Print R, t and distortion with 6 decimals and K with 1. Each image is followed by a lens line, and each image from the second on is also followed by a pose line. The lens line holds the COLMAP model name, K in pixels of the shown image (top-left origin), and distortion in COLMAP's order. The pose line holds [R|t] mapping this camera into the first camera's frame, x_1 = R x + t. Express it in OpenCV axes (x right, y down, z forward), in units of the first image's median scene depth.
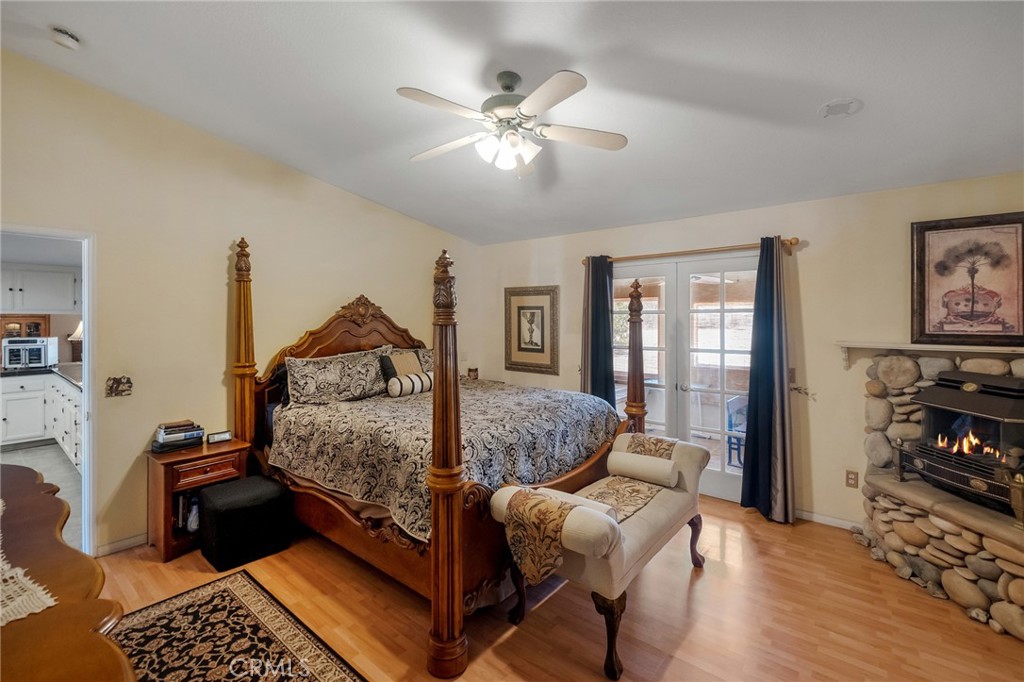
lens RADIAL K [[446.0, 0, 514.6], [0, 446.0, 320.8], [0, 0, 1]] dist [-0.000218, 0.000023]
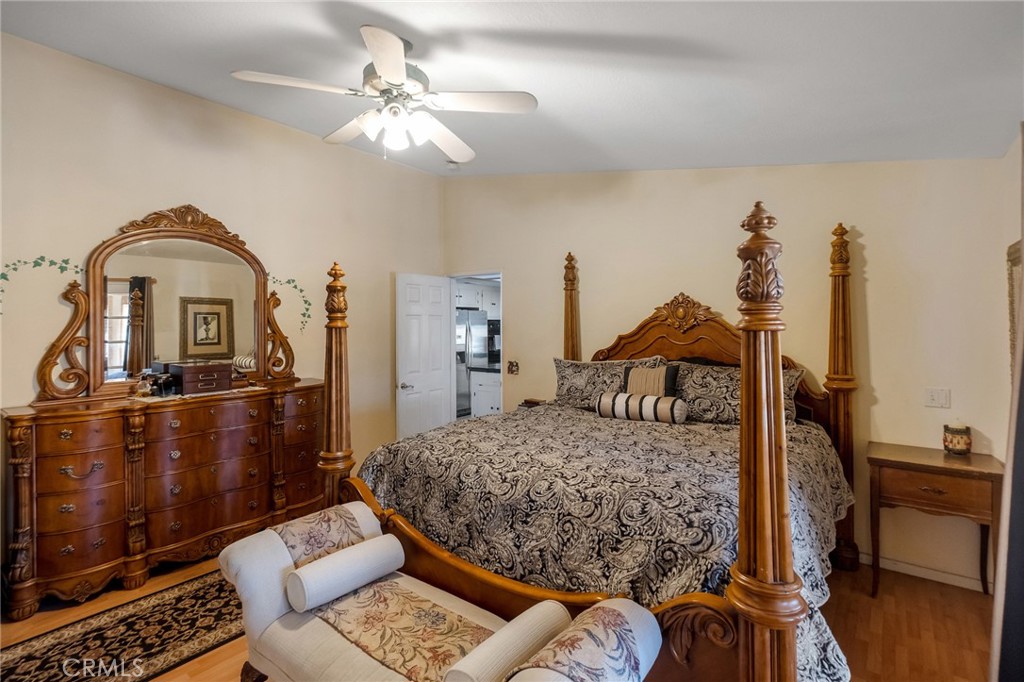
lens RADIAL K [[486.2, 0, 513.2], [0, 486.2, 319.4], [0, 0, 1]] dist [-0.000836, -0.000102]
pose [[0.019920, -0.008516, -0.999765, 0.704419], [-0.003988, 0.999955, -0.008597, -0.001069], [0.999794, 0.004159, 0.019886, 0.905383]]
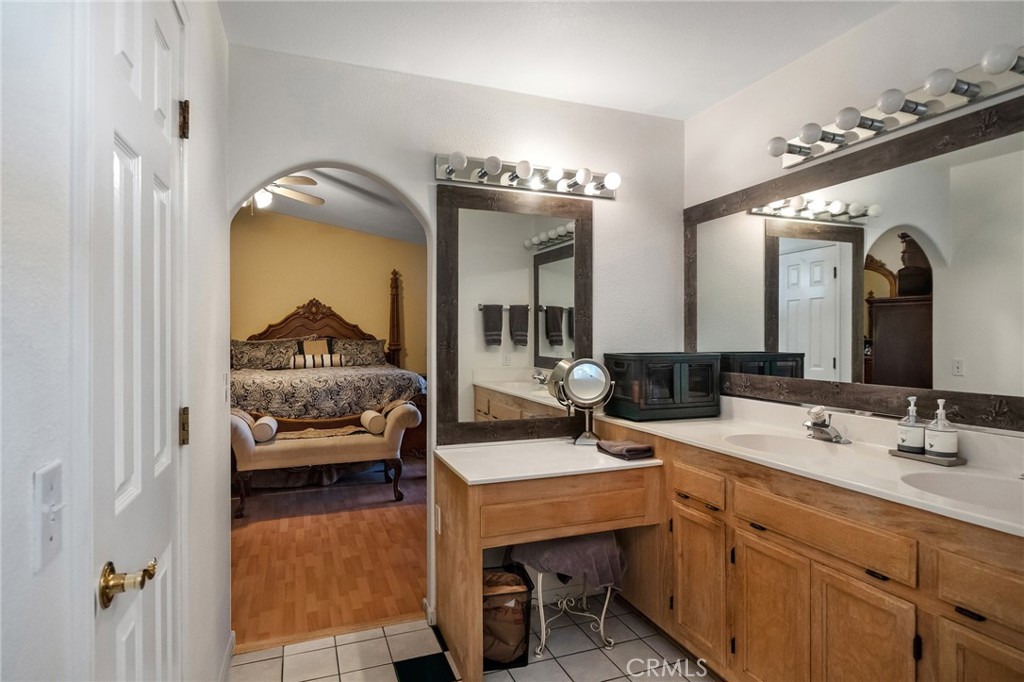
lens RADIAL K [[553.3, 0, 512.0], [0, 553.3, 341.0], [0, 0, 1]] dist [-0.000836, -0.000068]
pose [[0.867966, -0.000098, -0.496624, 1.299298], [0.001151, 0.999998, 0.001814, 0.088719], [0.496623, -0.002146, 0.867964, -0.166536]]
